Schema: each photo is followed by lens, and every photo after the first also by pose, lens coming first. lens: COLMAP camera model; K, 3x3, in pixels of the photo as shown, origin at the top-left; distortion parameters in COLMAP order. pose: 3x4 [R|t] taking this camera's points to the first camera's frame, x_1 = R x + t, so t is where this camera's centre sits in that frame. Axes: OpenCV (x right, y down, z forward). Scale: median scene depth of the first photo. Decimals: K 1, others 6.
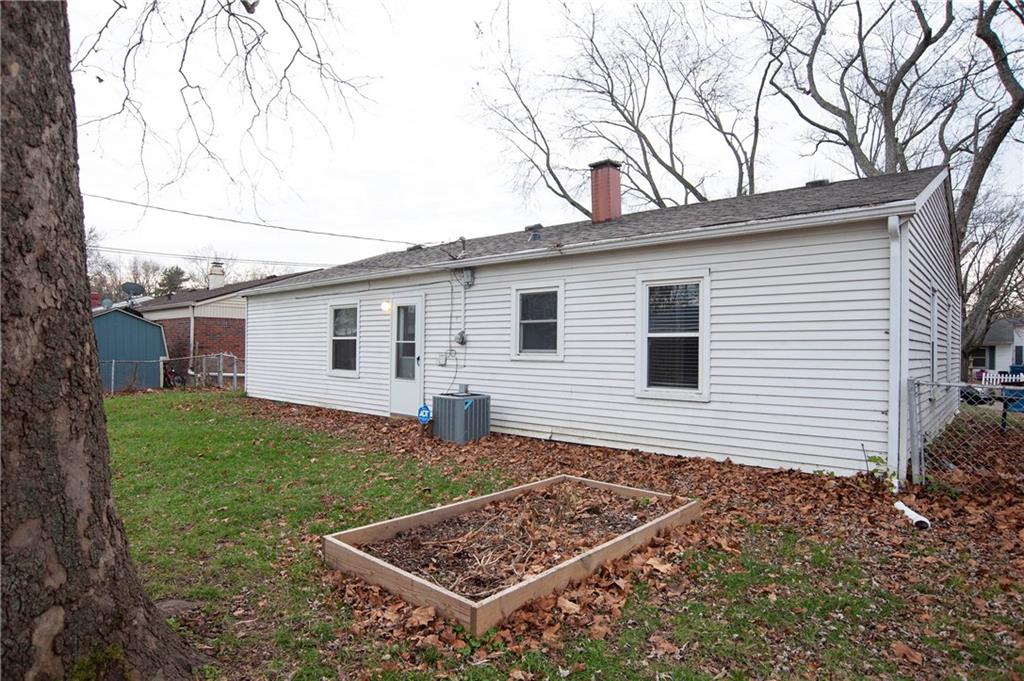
lens RADIAL K [[581.7, 0, 513.3], [0, 581.7, 348.5], [0, 0, 1]] dist [-0.076191, 0.045392]
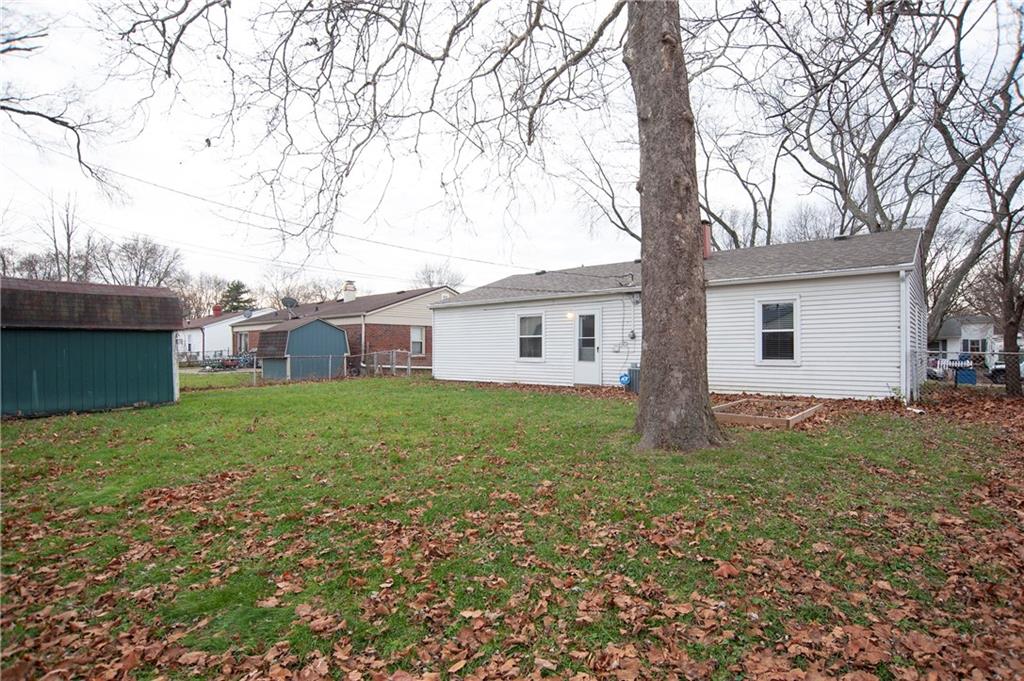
lens RADIAL K [[519.6, 0, 517.5], [0, 519.6, 349.9], [0, 0, 1]] dist [-0.096458, 0.053909]
pose [[0.999924, -0.012139, -0.002090, -0.345274], [0.012144, 0.999924, 0.002208, 0.015051], [0.002063, -0.002233, 0.999995, -0.387409]]
